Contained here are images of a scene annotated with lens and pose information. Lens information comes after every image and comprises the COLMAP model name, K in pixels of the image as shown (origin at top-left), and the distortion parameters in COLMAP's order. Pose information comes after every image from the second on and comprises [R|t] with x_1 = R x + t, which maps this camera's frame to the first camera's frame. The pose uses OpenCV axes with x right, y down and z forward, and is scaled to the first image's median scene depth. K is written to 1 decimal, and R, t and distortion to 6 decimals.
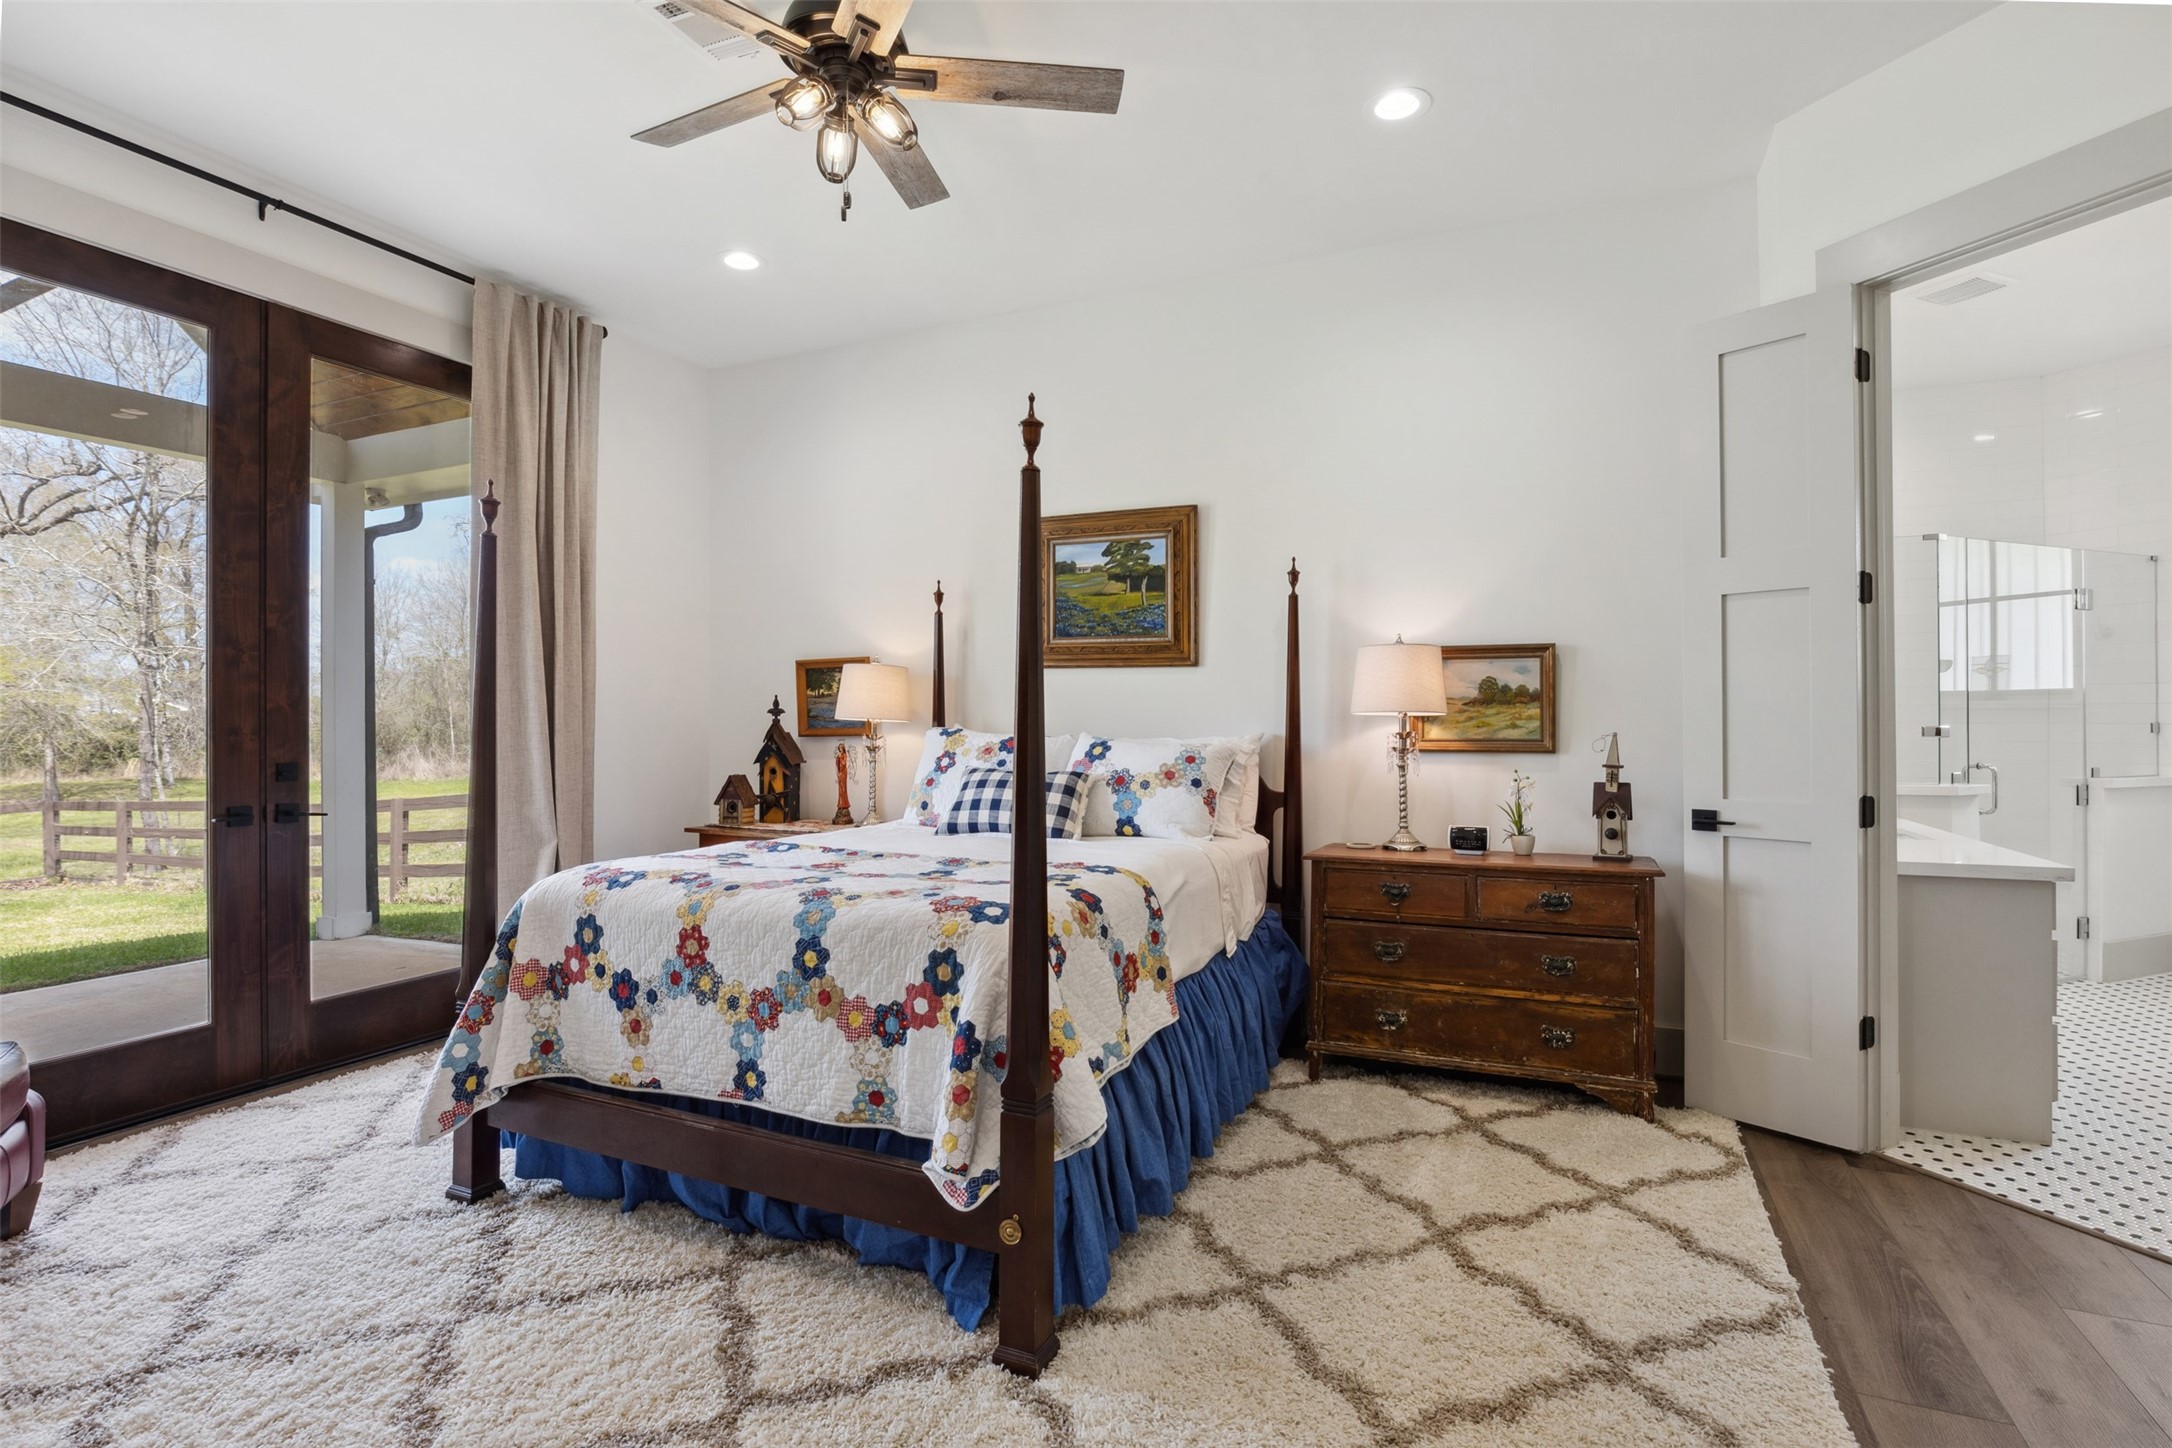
lens RADIAL K [[993.4, 0, 1087.8], [0, 993.4, 706.6], [0, 0, 1]] dist [-0.000081, -0.001155]
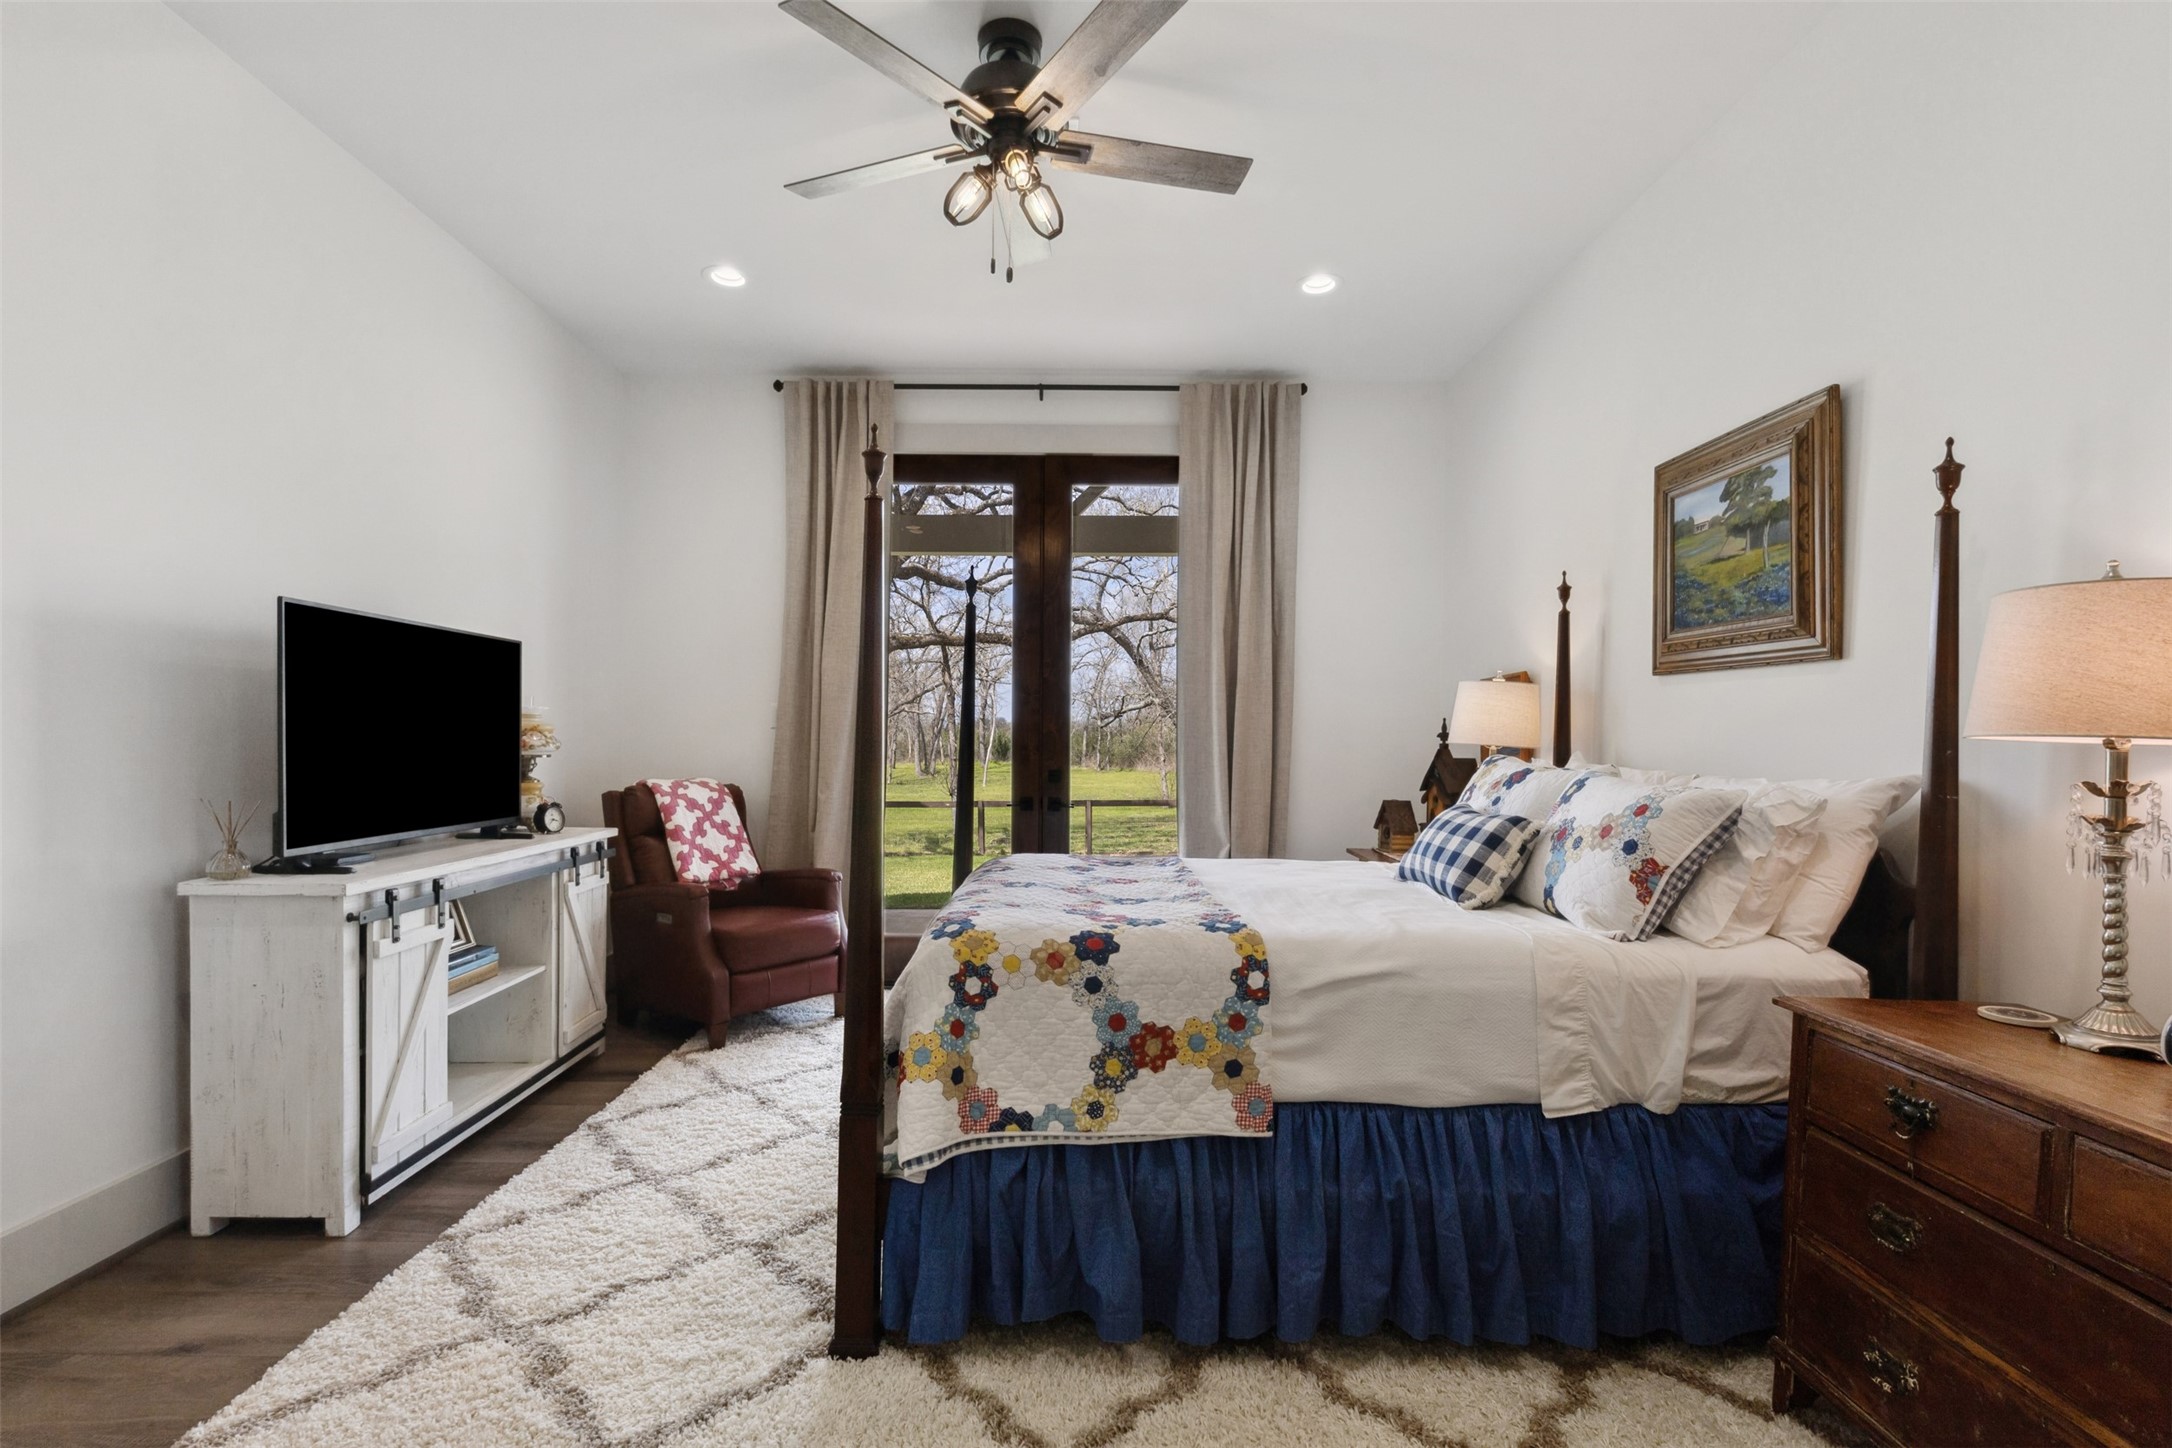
lens RADIAL K [[993.4, 0, 1083.0], [0, 993.4, 742.8], [0, 0, 1]] dist [-0.000081, -0.001155]
pose [[0.439249, 0.007971, -0.898330, 0.474945], [0.000621, 0.999958, 0.009176, 0.003615], [0.898365, -0.004588, 0.439225, 0.364374]]
